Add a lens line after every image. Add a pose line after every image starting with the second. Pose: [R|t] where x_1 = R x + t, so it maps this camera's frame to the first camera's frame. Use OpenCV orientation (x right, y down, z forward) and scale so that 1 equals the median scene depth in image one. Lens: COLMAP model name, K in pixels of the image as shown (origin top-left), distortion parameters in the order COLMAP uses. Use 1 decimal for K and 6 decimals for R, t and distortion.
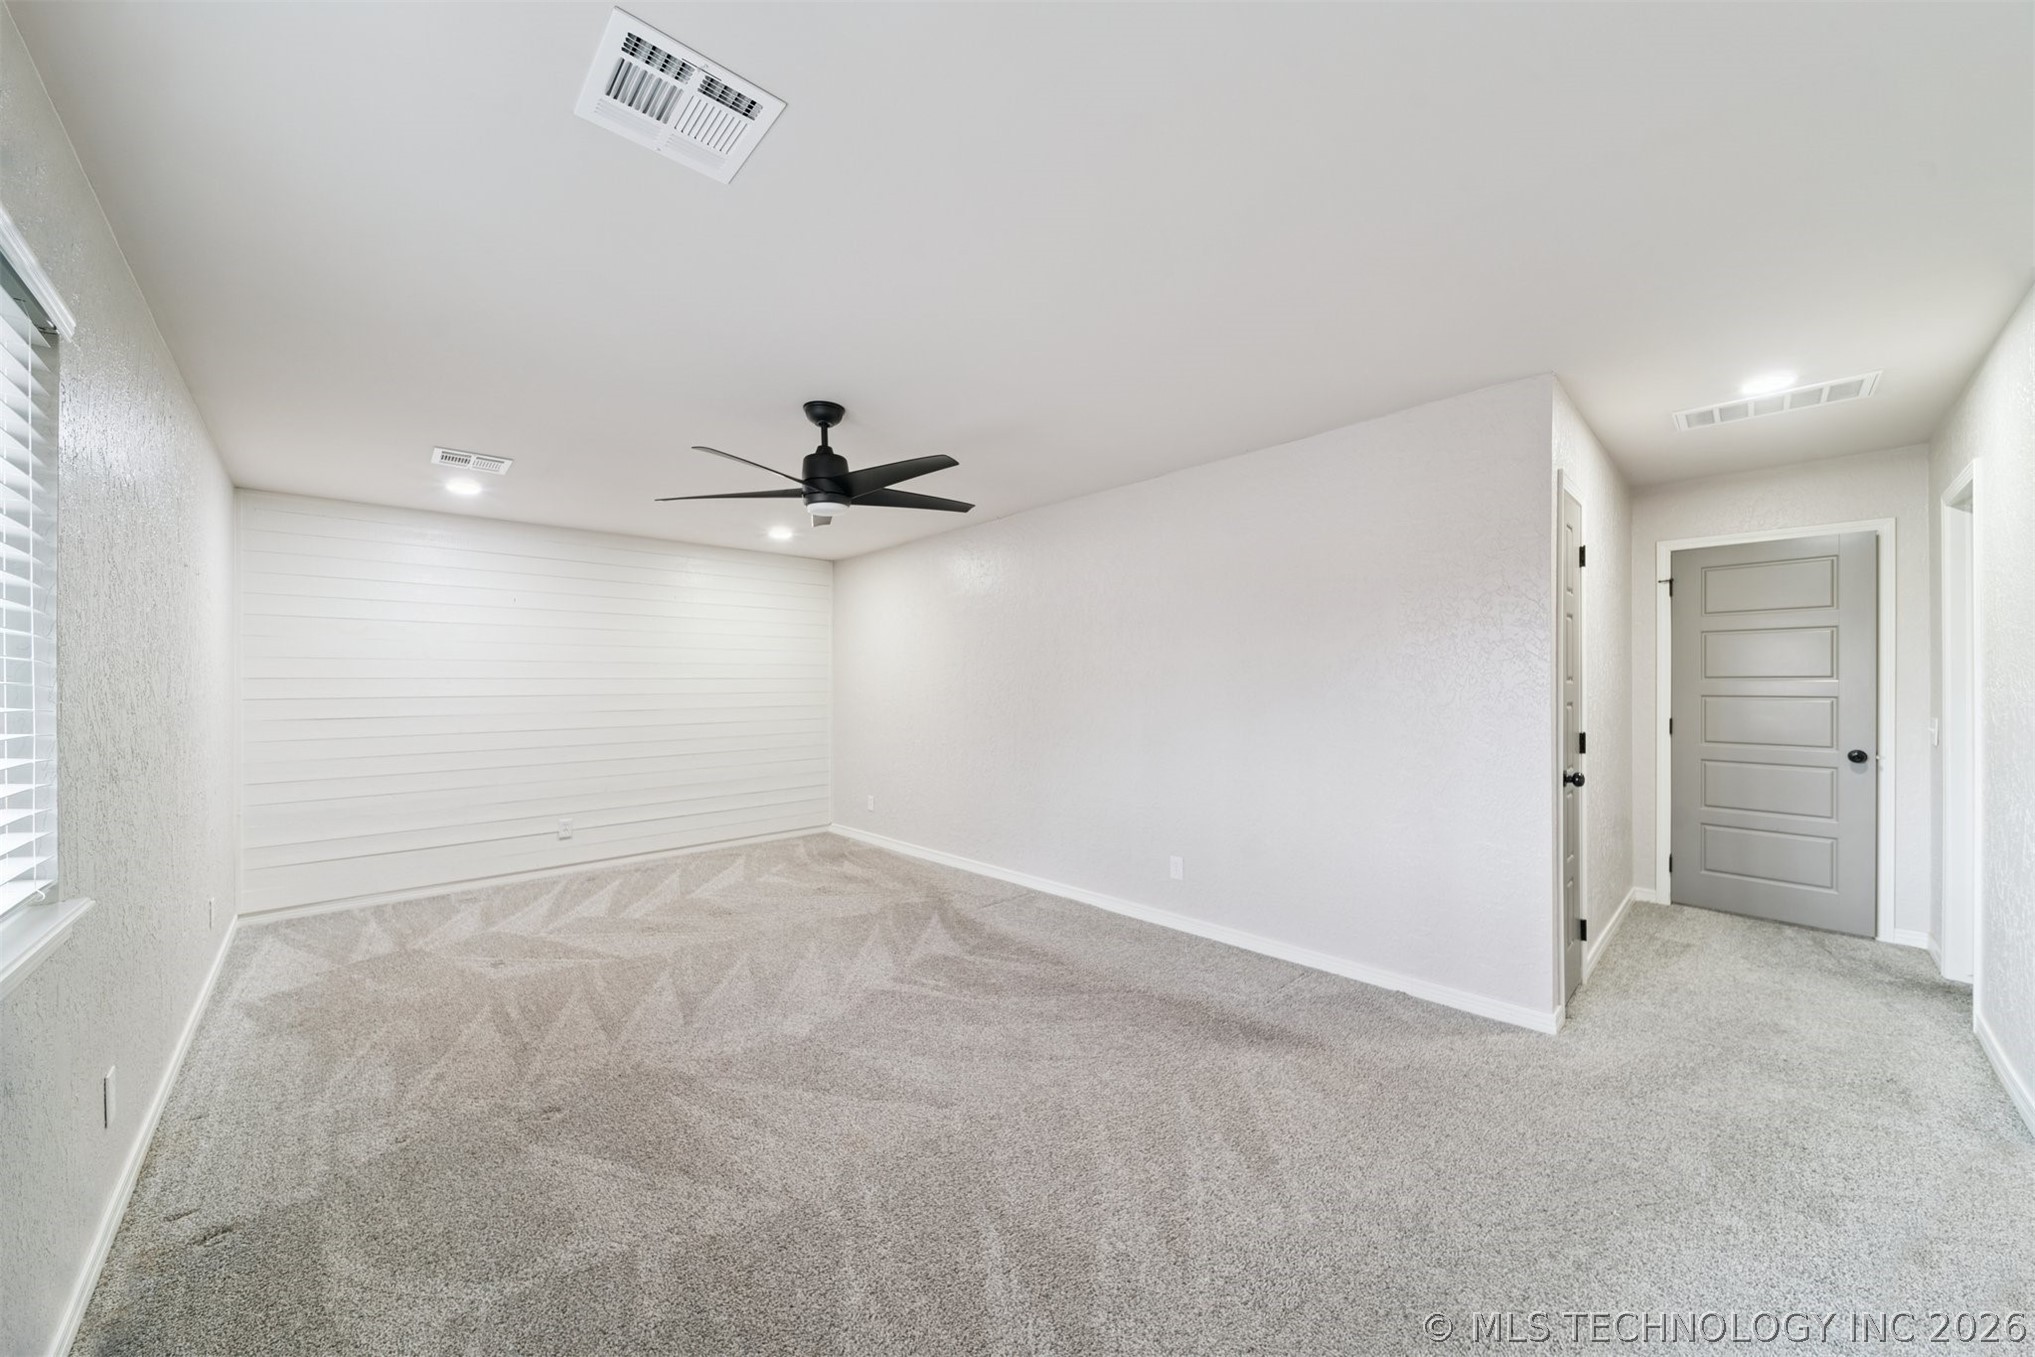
lens RADIAL K [[717.0, 0, 1030.0], [0, 717.0, 692.1], [0, 0, 1]] dist [-0.000699, -0.000166]
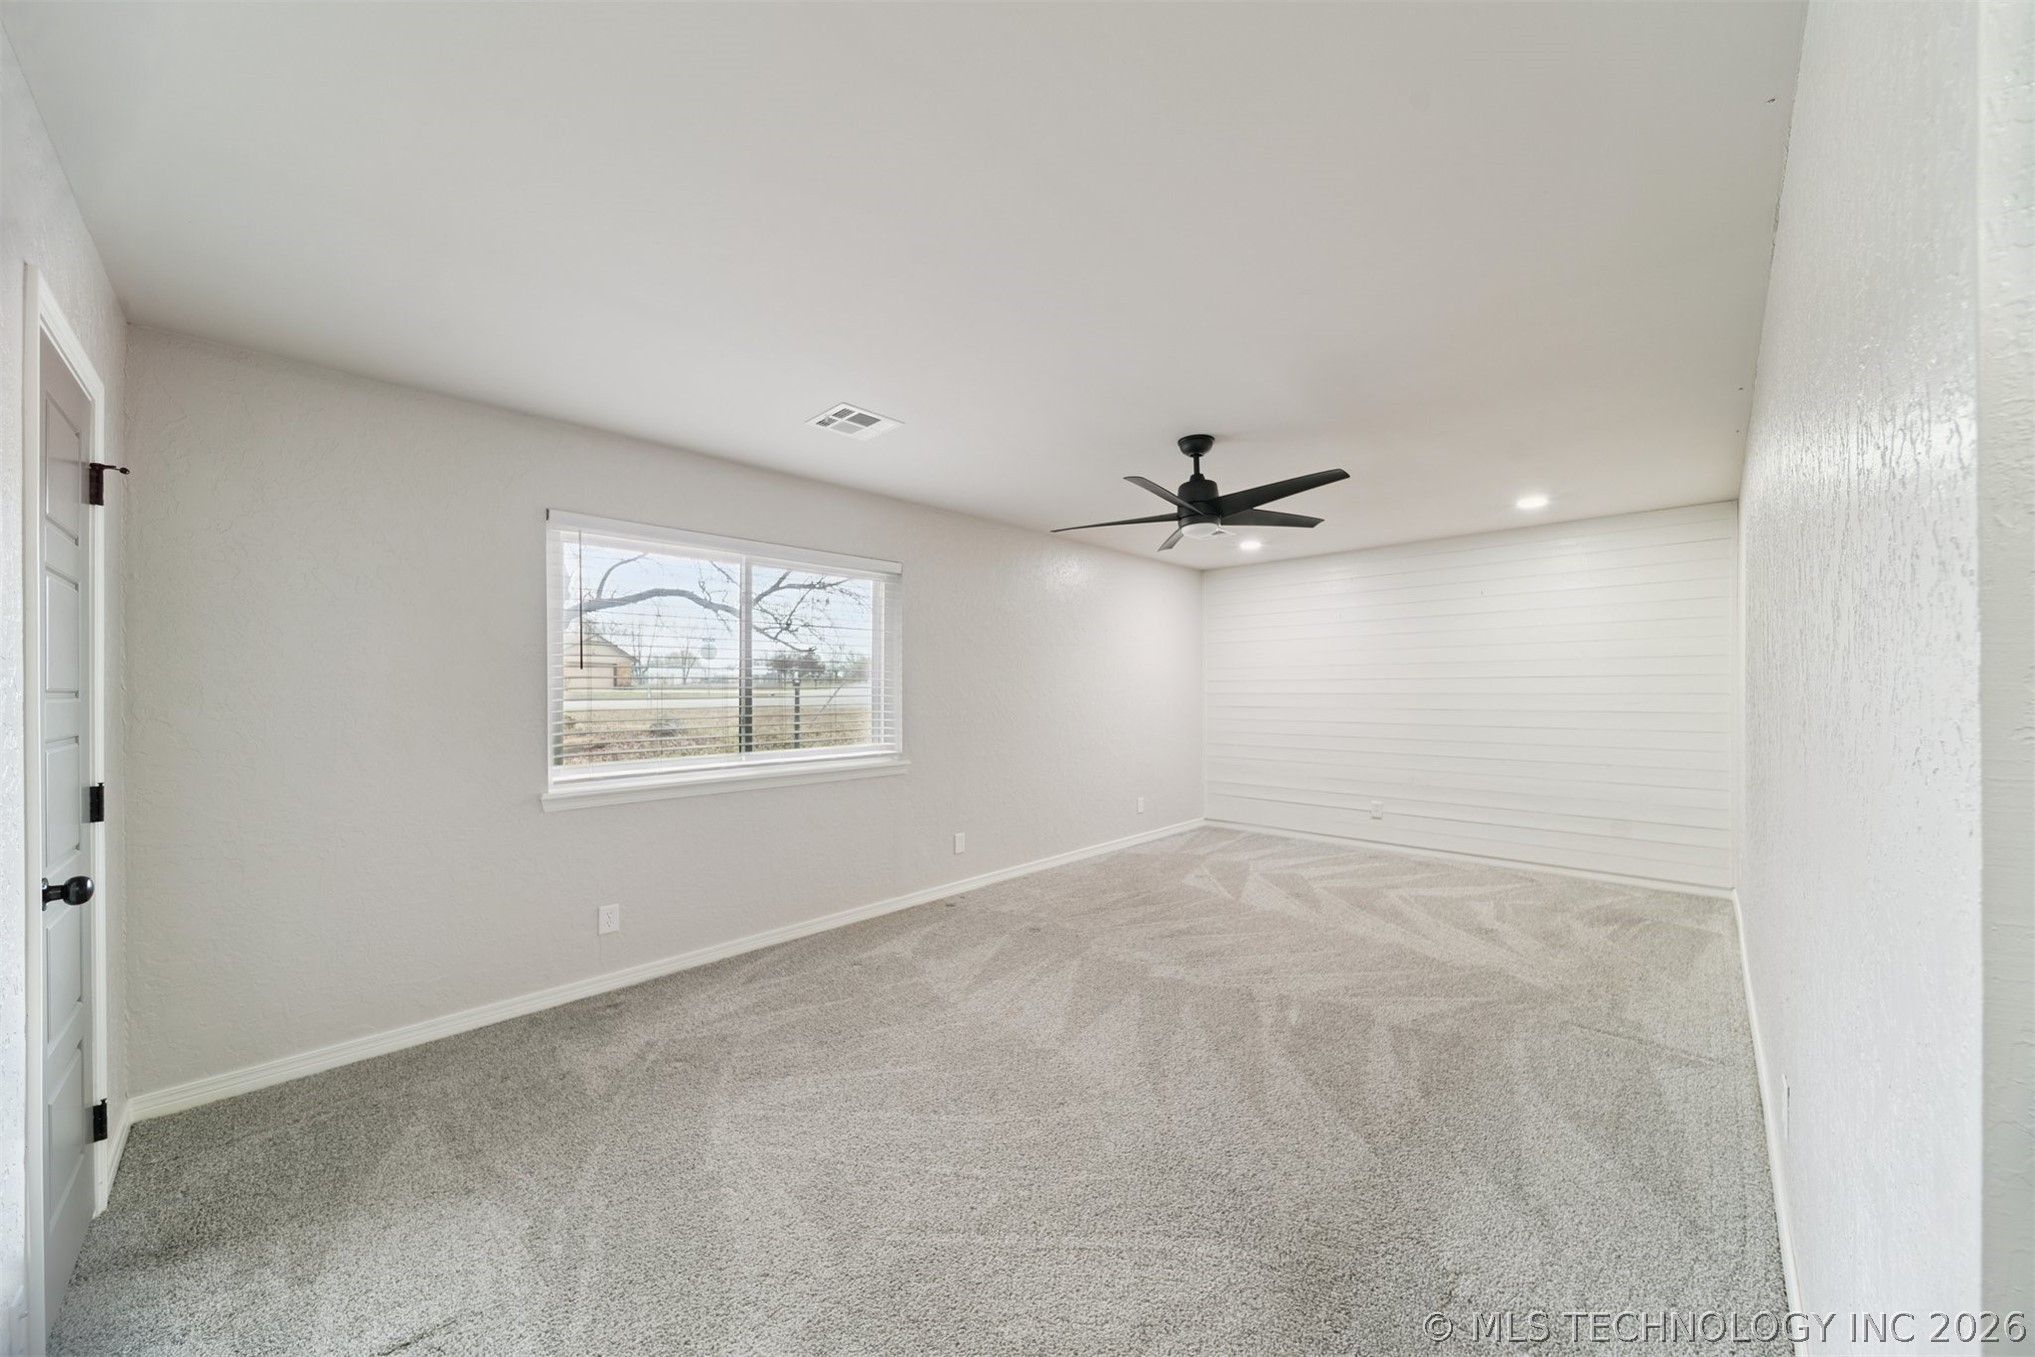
lens RADIAL K [[717.0, 0, 1030.0], [0, 717.0, 692.1], [0, 0, 1]] dist [-0.000699, -0.000166]
pose [[0.042899, 0.011482, -0.999013, 0.670751], [-0.005370, 0.999922, 0.011262, -0.010836], [0.999065, 0.004881, 0.042957, 0.561783]]
